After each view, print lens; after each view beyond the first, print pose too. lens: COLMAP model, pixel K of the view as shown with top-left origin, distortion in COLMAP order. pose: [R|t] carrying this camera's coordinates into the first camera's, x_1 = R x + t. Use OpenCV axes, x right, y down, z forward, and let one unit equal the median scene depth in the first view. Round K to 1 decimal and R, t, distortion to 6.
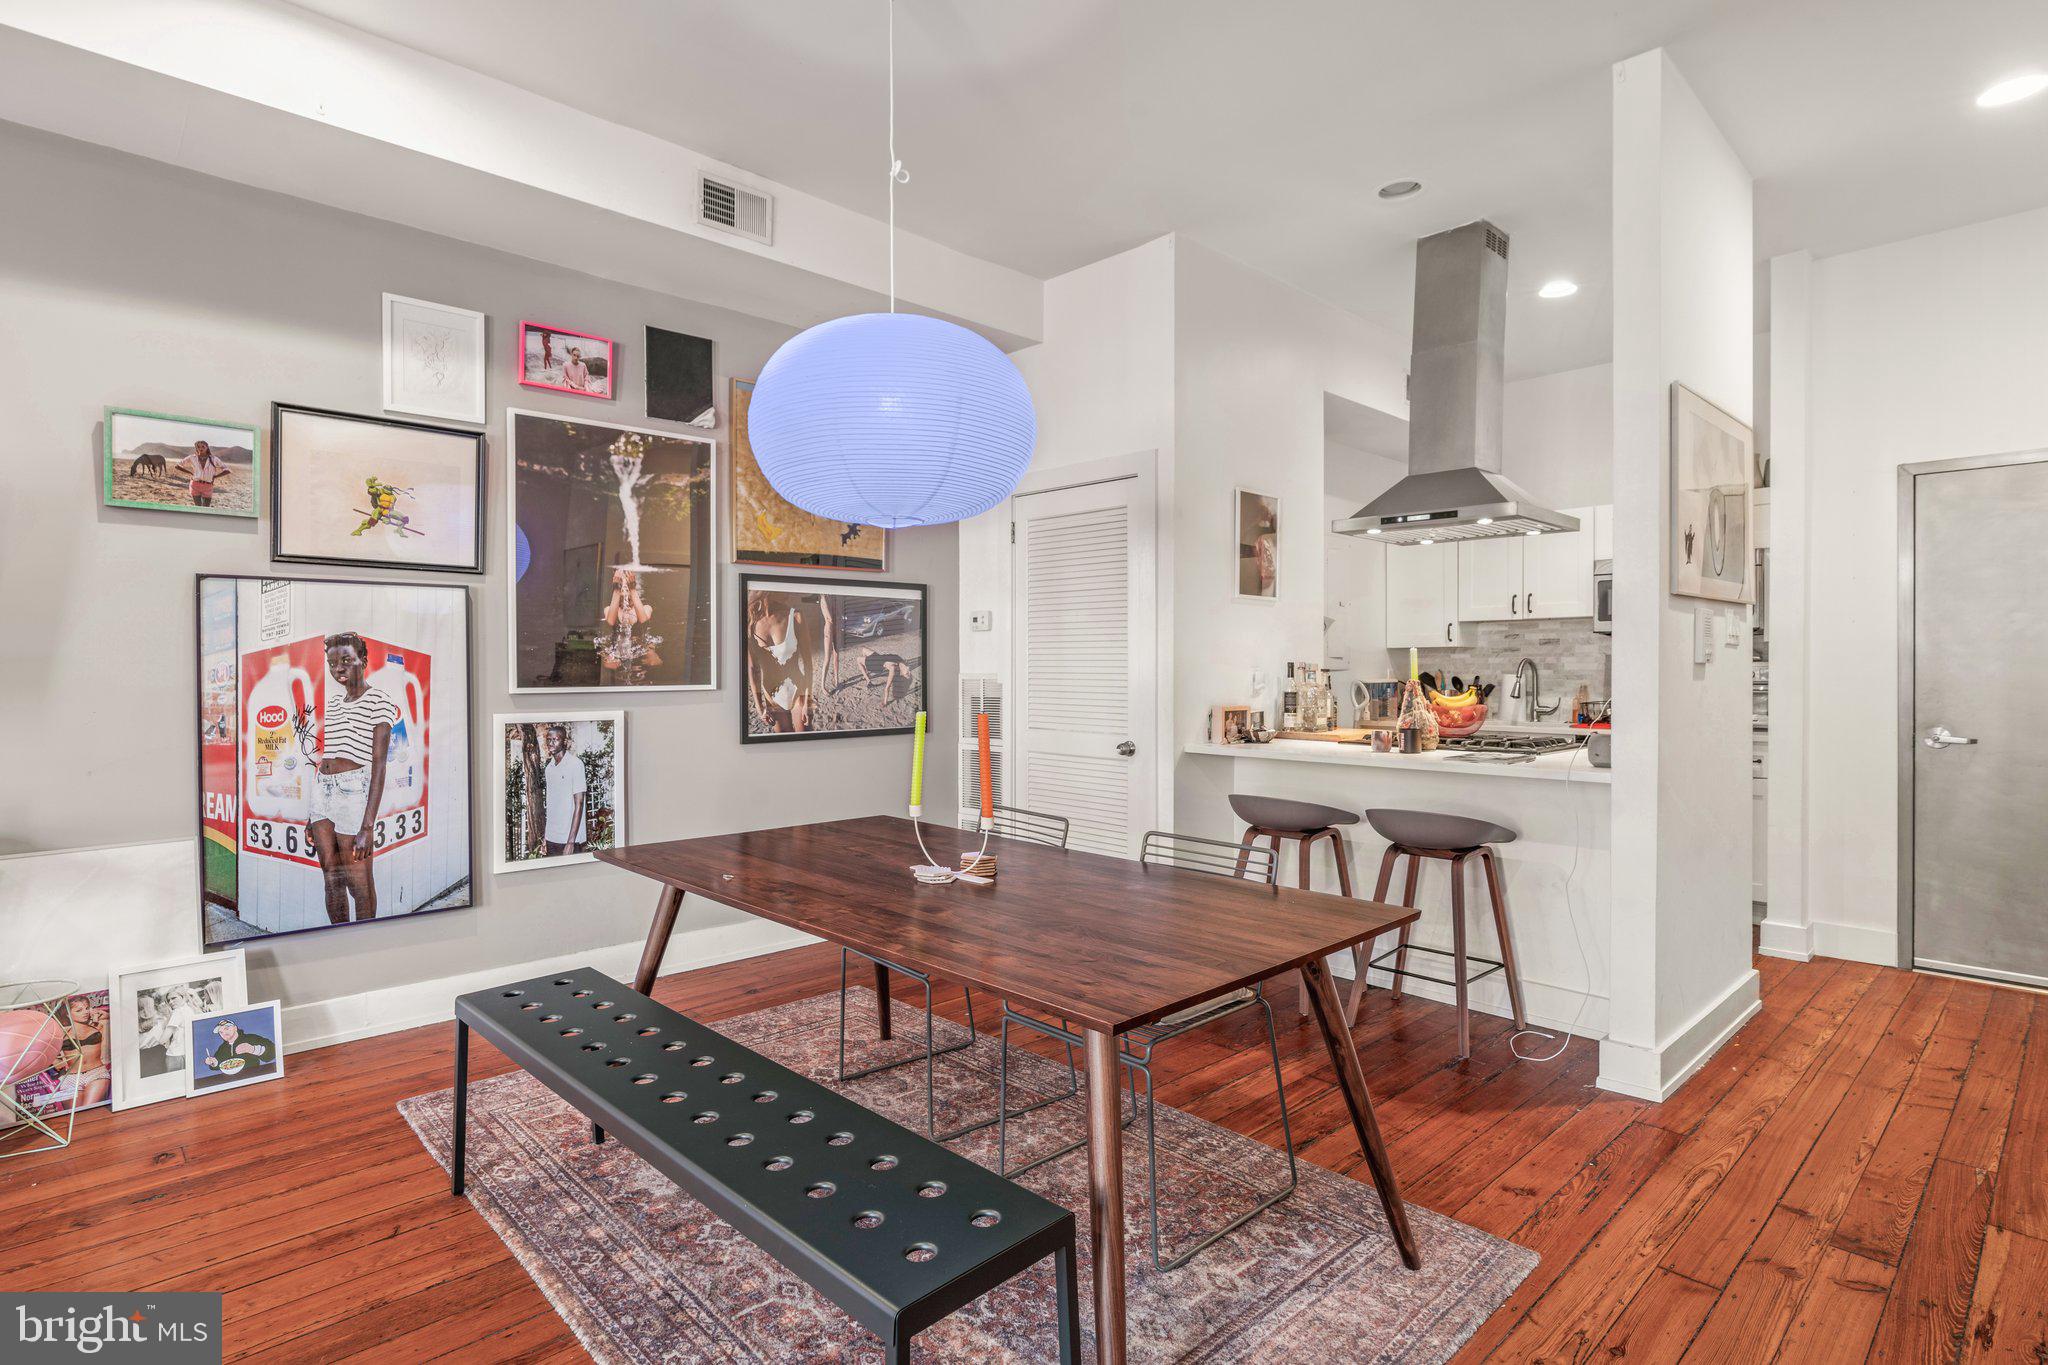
lens RADIAL K [[1021.7, 0, 1023.7], [0, 1021.7, 673.0], [0, 0, 1]] dist [-0.005534, 0.001305]
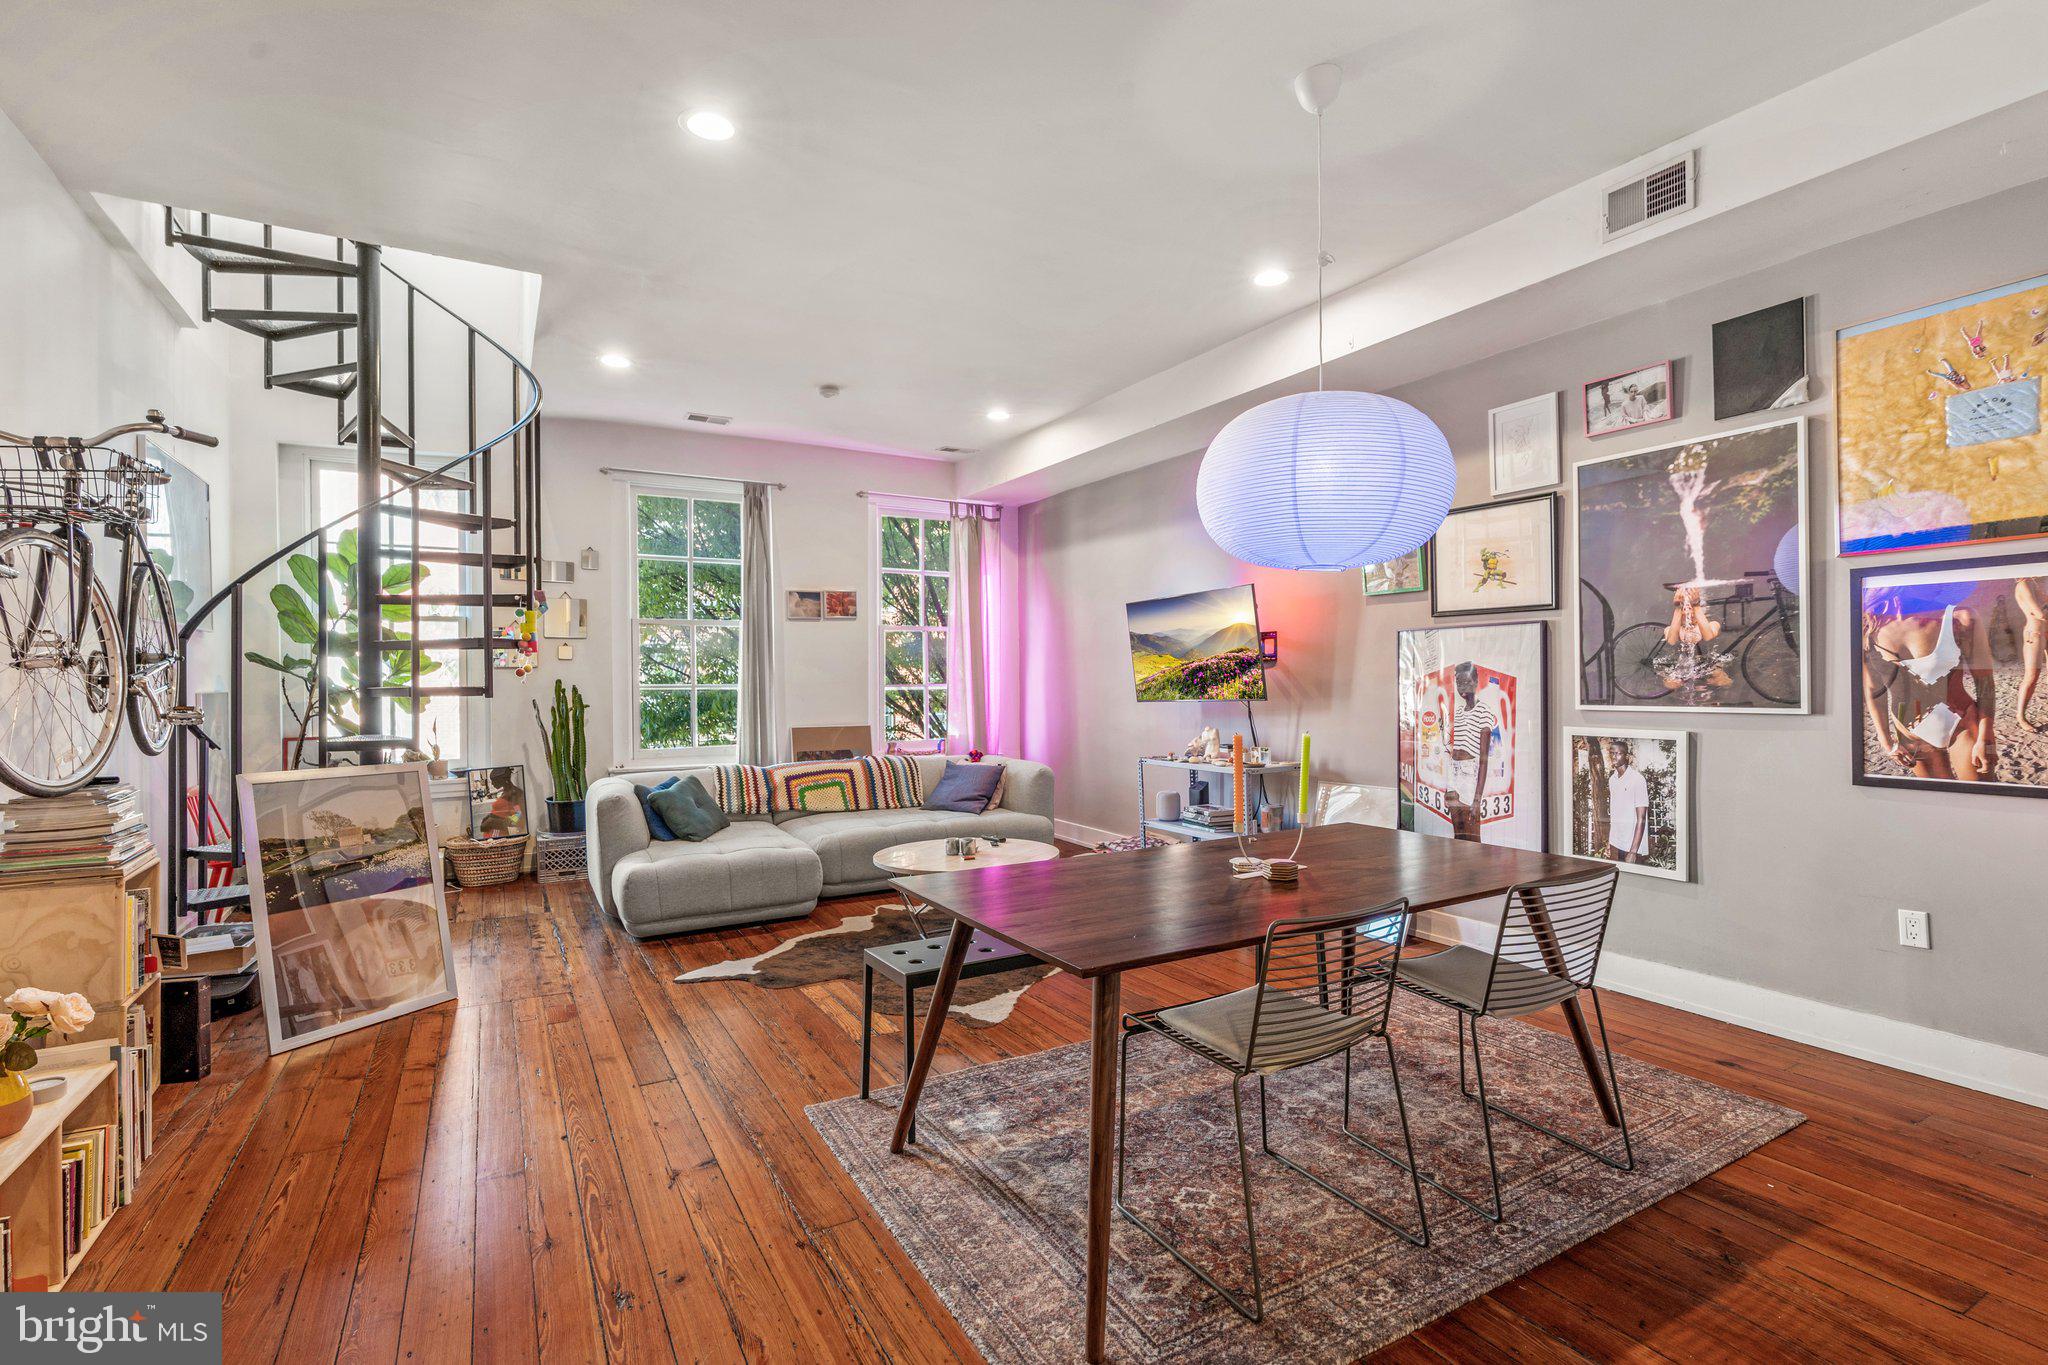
lens RADIAL K [[947.6, 0, 1024.2], [0, 947.6, 682.2], [0, 0, 1]] dist [-0.004927, -0.000046]
pose [[-0.235493, 0.004652, -0.971865, 0.643657], [0.001804, 0.999989, 0.004350, -0.015750], [0.971874, -0.000729, -0.235499, 0.601644]]
